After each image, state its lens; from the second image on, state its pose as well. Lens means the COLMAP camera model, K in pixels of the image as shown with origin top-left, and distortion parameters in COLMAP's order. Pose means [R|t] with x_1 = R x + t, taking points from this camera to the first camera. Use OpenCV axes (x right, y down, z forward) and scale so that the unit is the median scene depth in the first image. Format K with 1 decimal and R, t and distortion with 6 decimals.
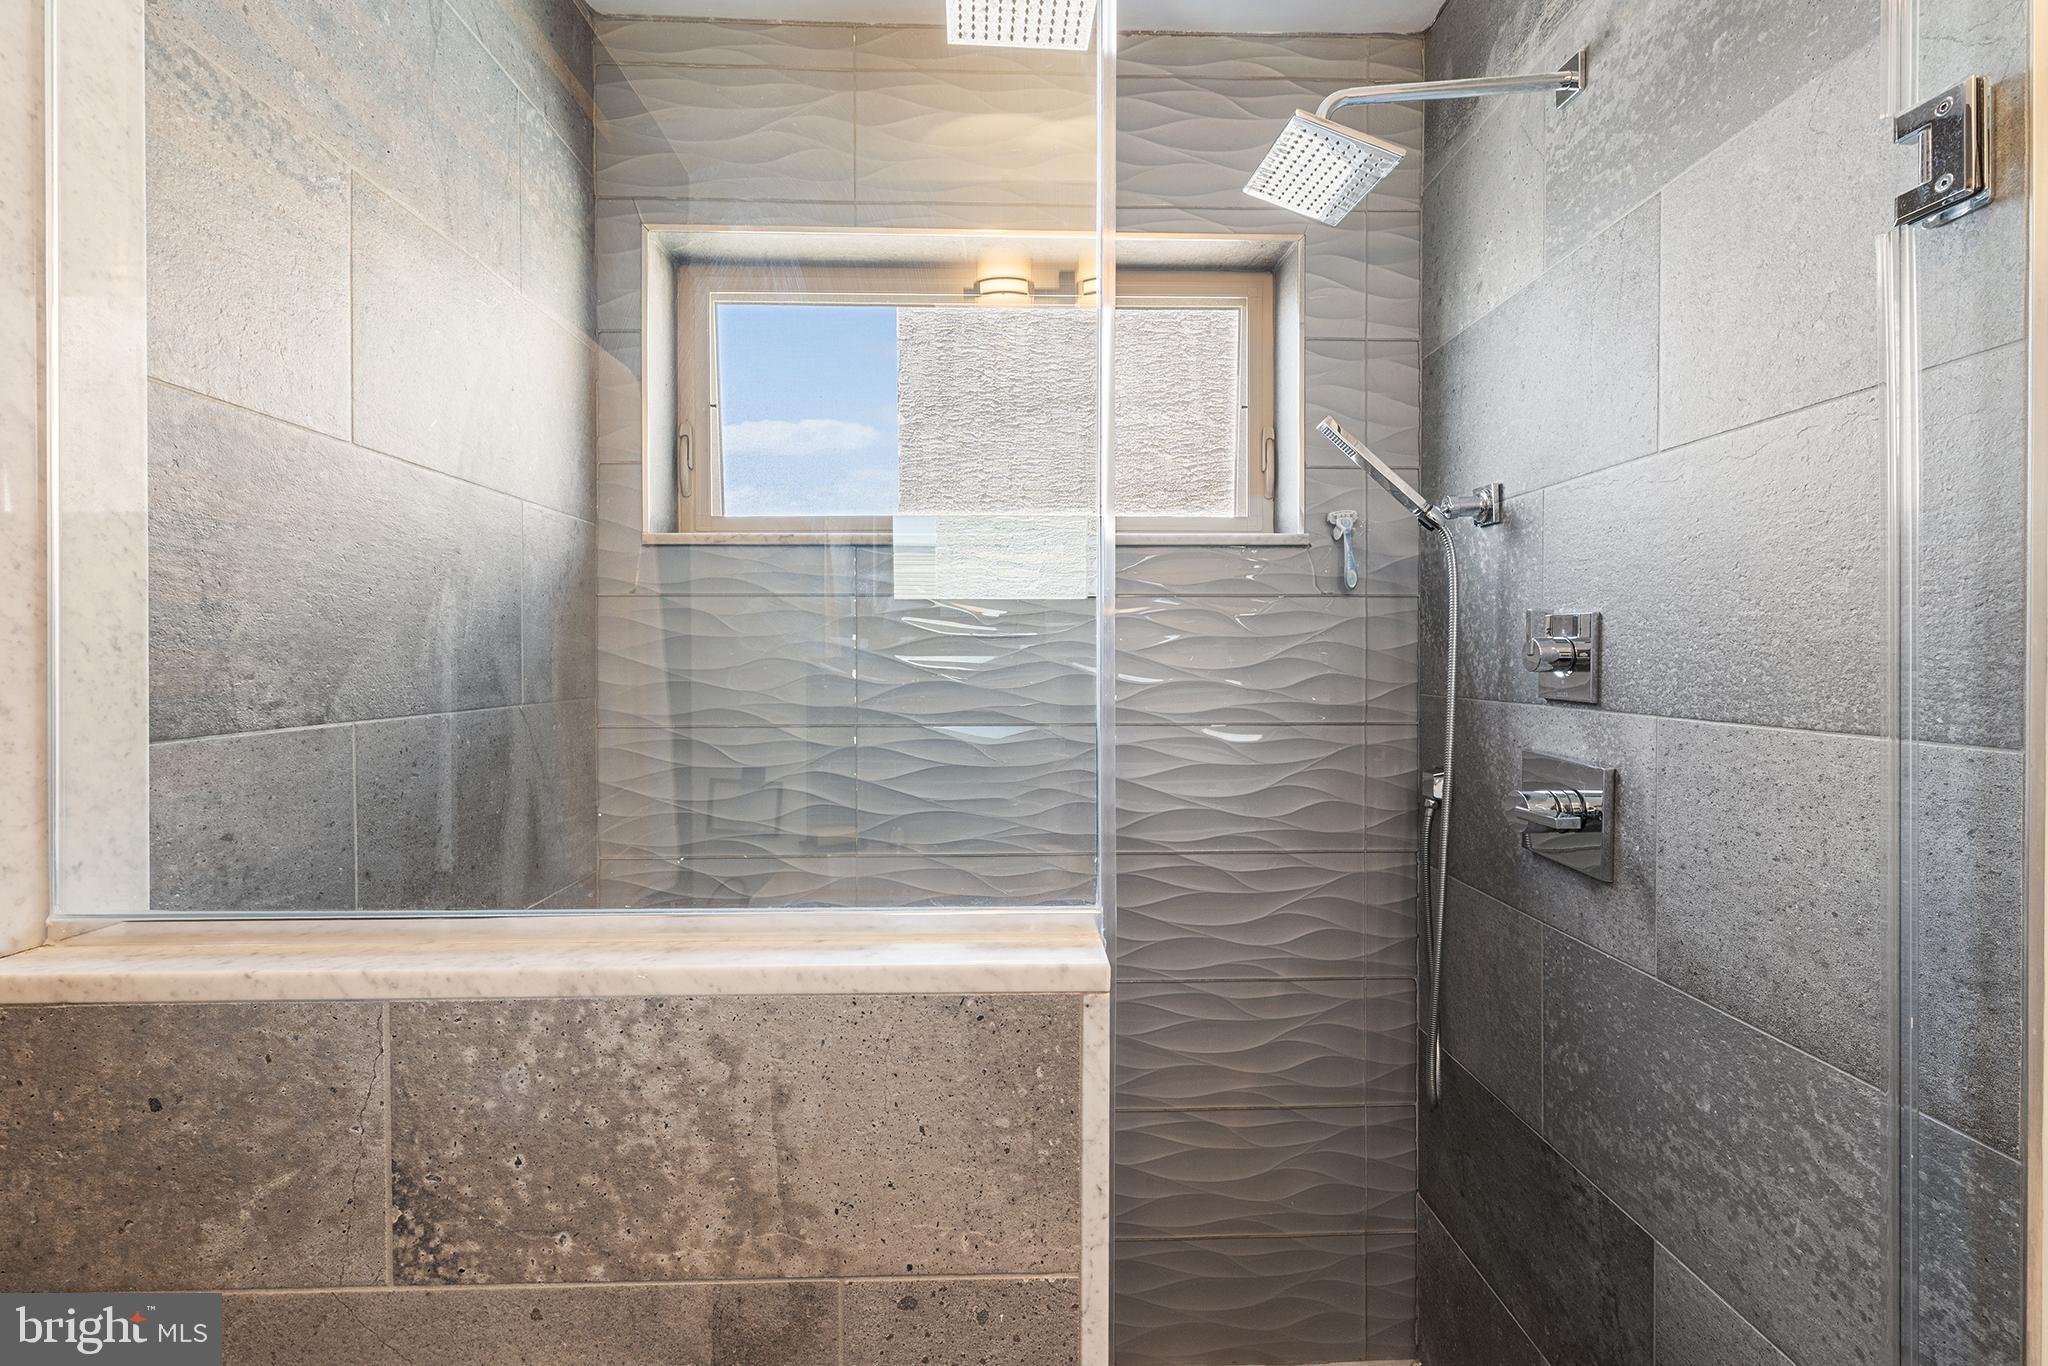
lens RADIAL K [[921.7, 0, 1028.7], [0, 921.7, 657.1], [0, 0, 1]] dist [0.004194, -0.001557]
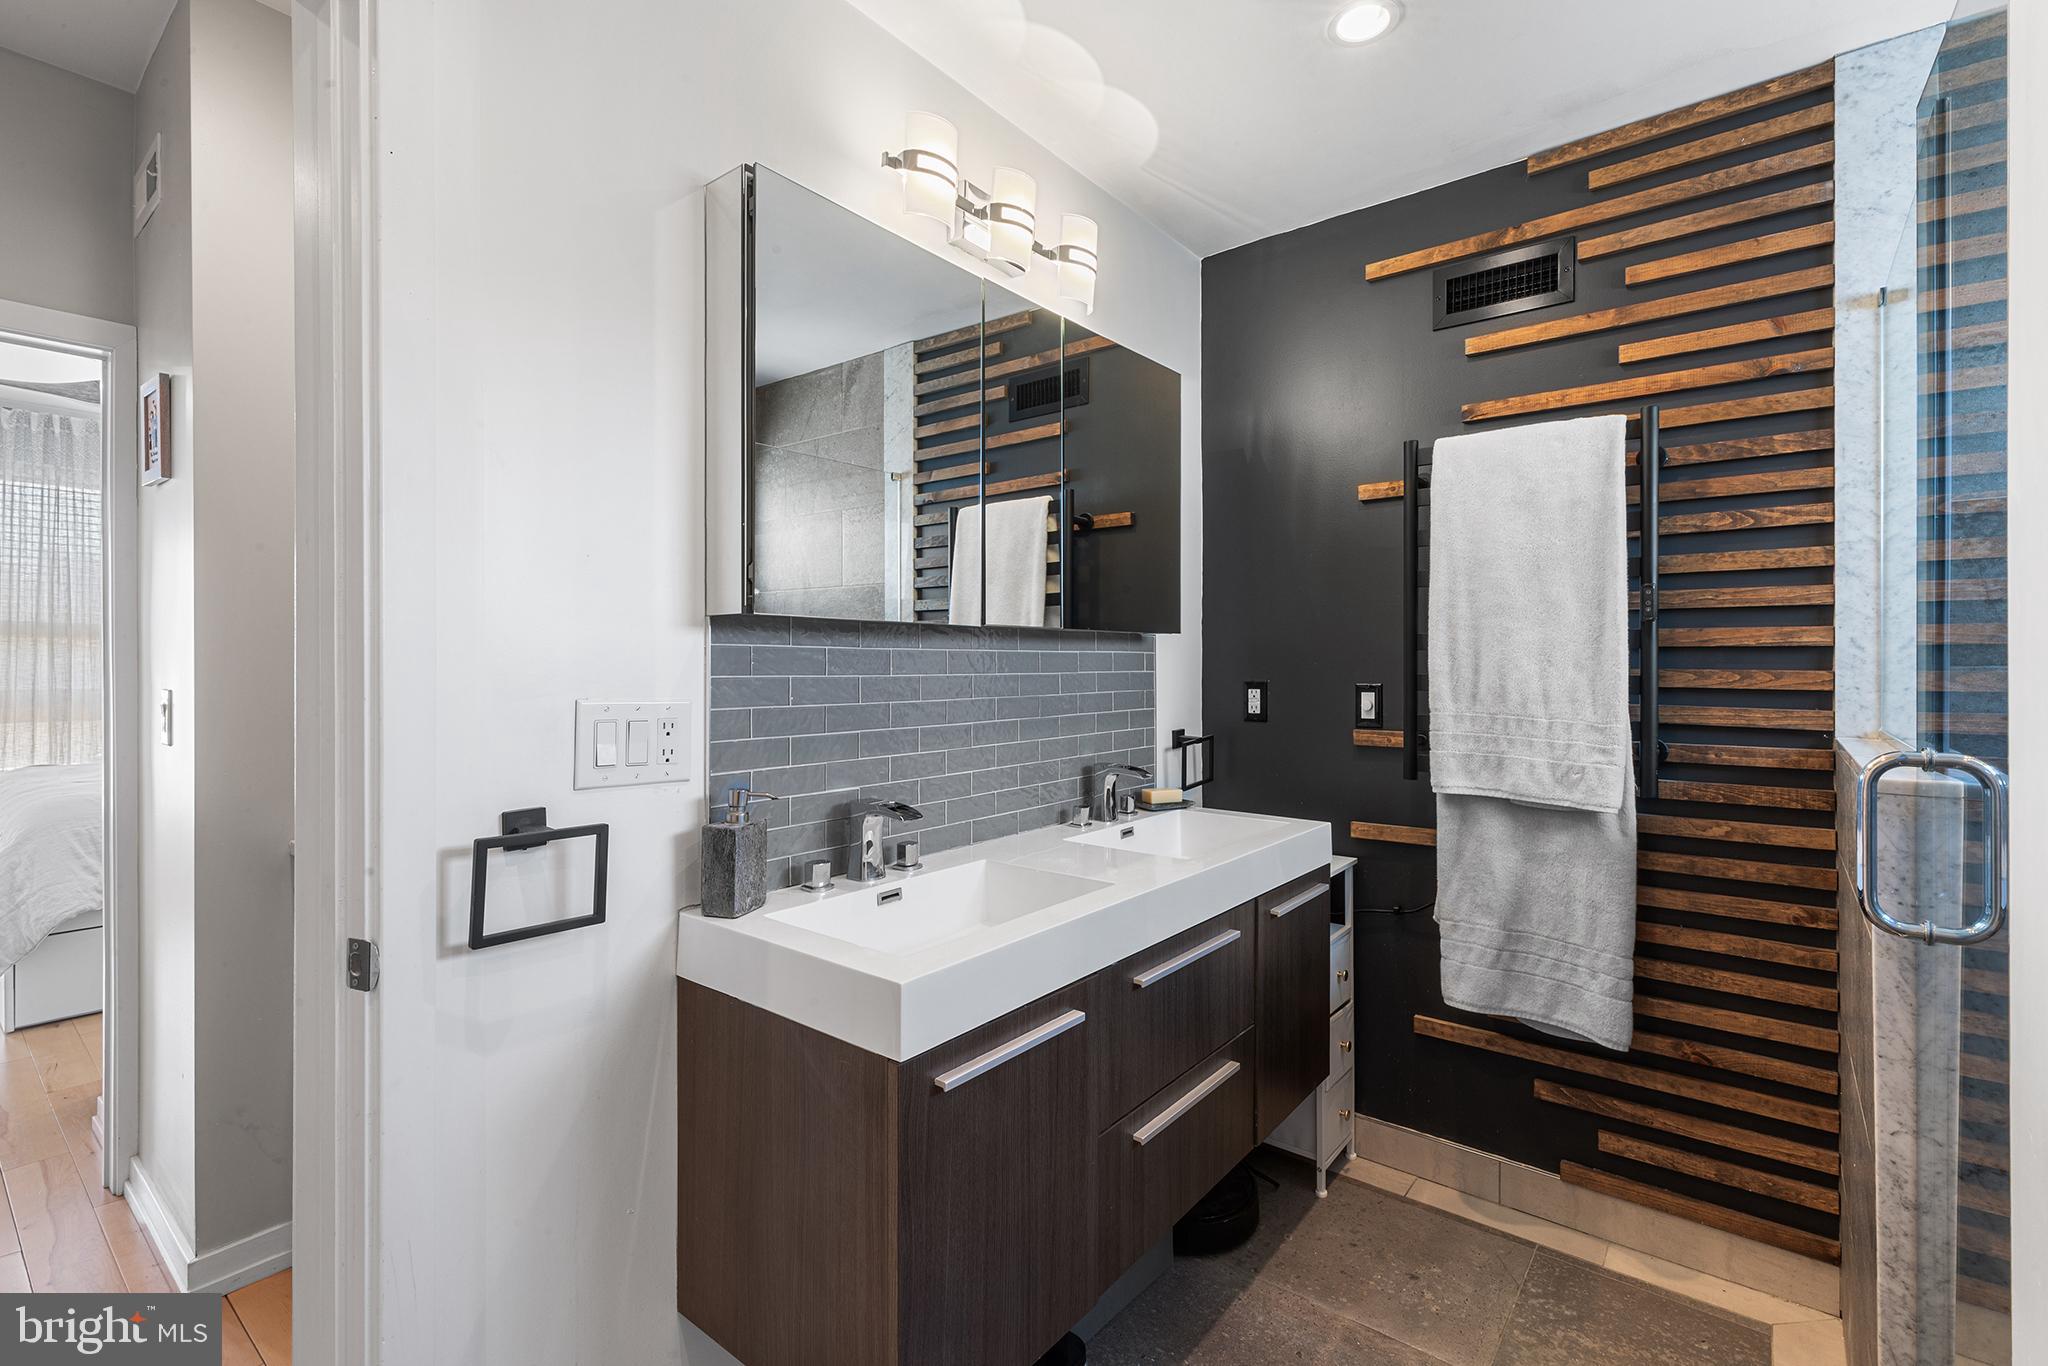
lens RADIAL K [[921.7, 0, 1032.8], [0, 921.7, 662.1], [0, 0, 1]] dist [0.004194, -0.001557]
pose [[-0.653197, 0.001201, -0.757187, 2.617083], [0.000496, 0.999999, 0.001159, 0.097383], [0.757188, 0.000382, -0.653197, 0.951533]]
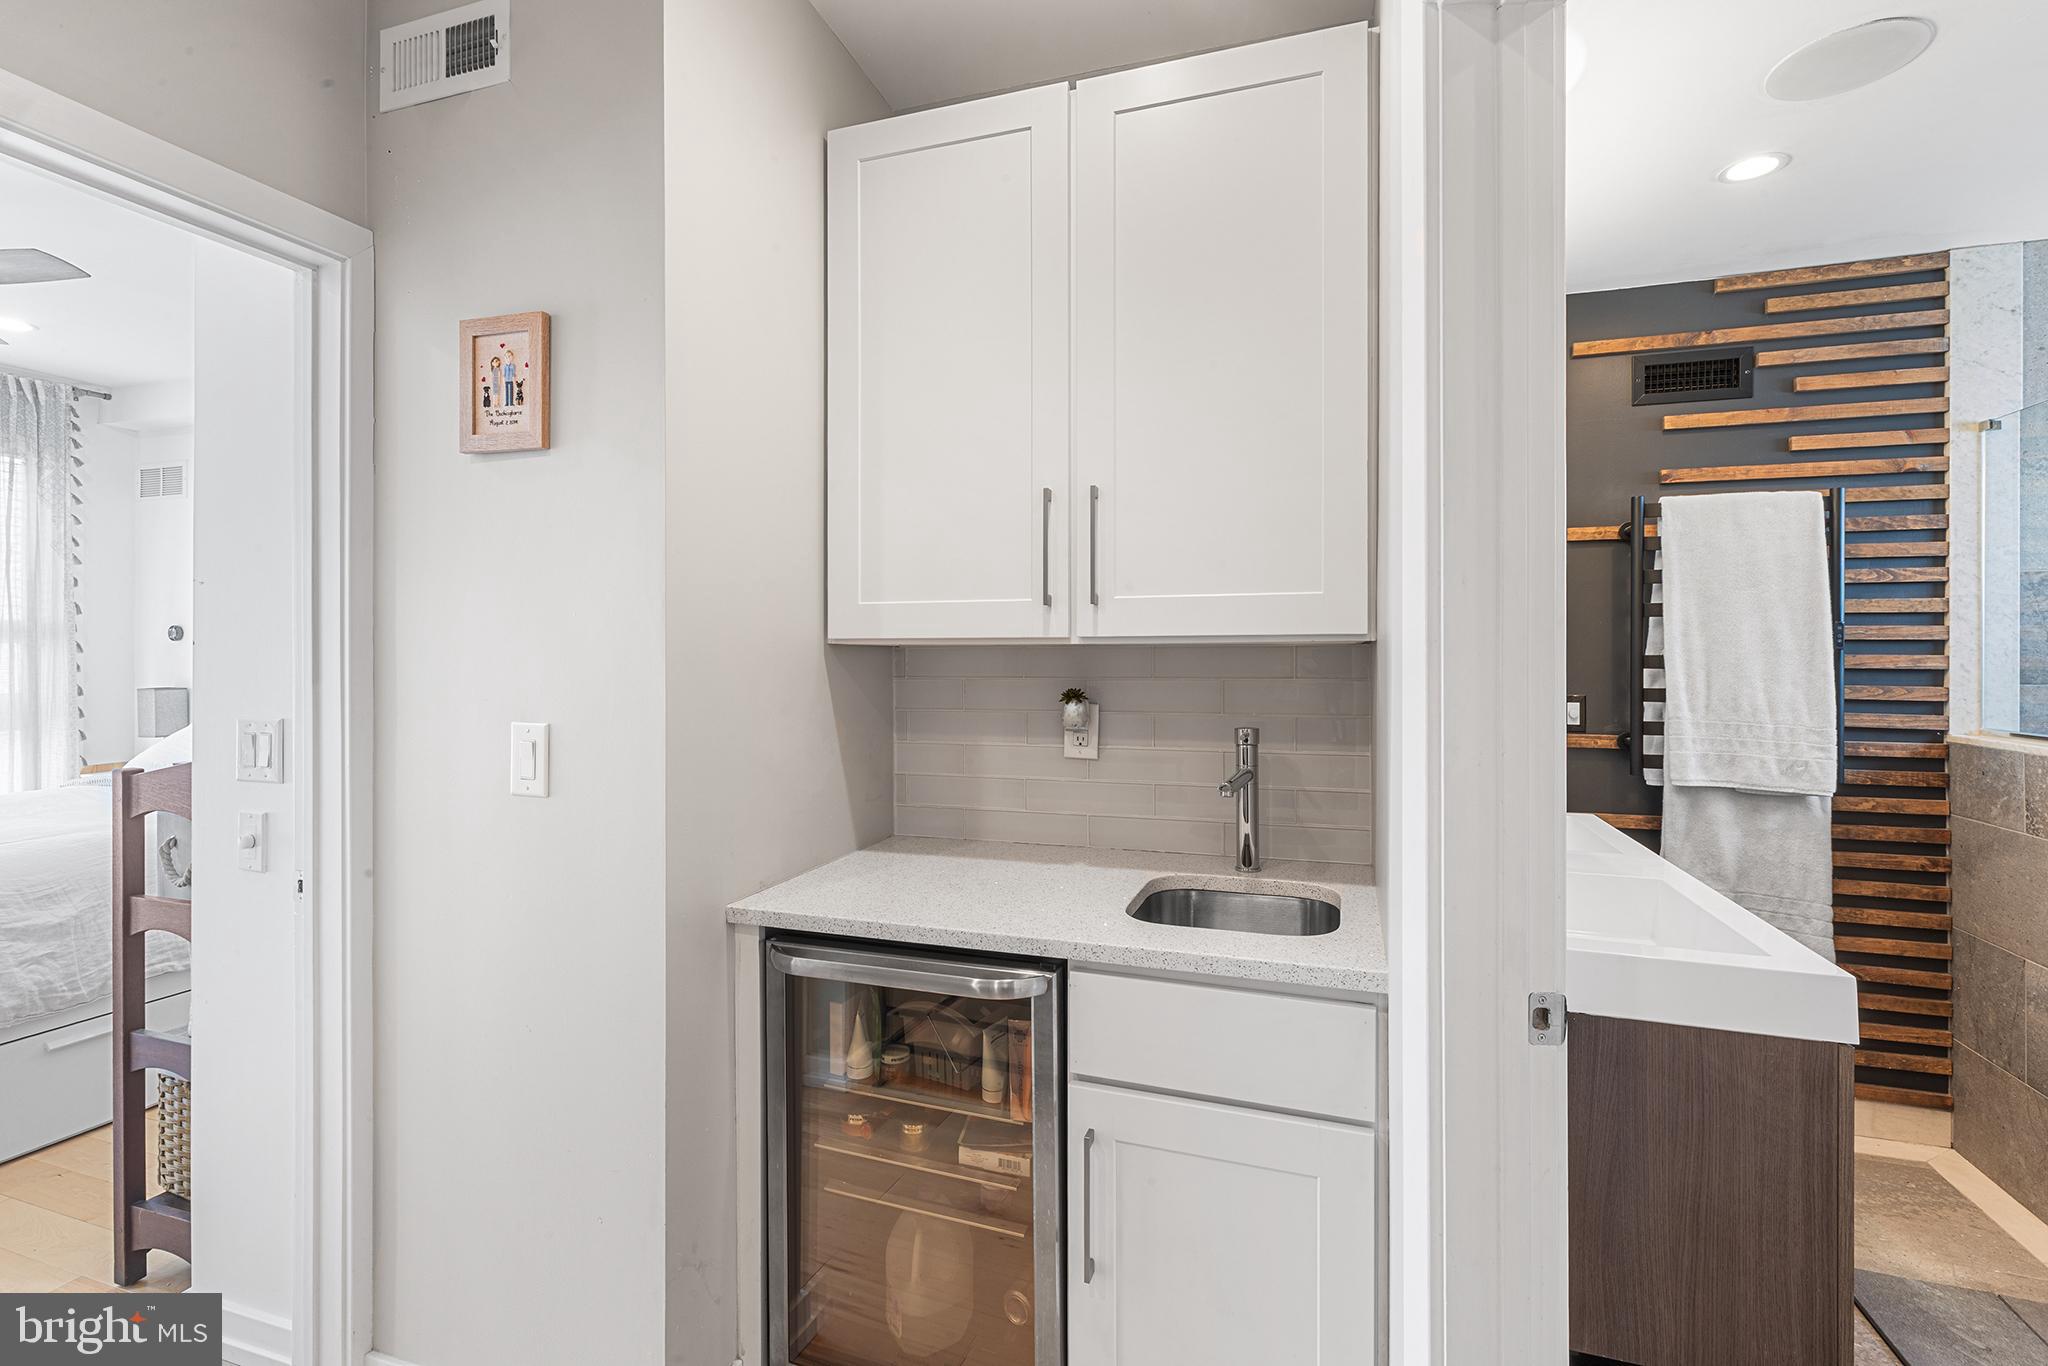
lens RADIAL K [[921.7, 0, 1034.1], [0, 921.7, 654.5], [0, 0, 1]] dist [0.004194, -0.001557]
pose [[-0.351041, -0.001276, -0.936359, 3.968846], [-0.004103, 0.999992, 0.000175, 0.003799], [0.936351, 0.003904, -0.351043, -1.328359]]
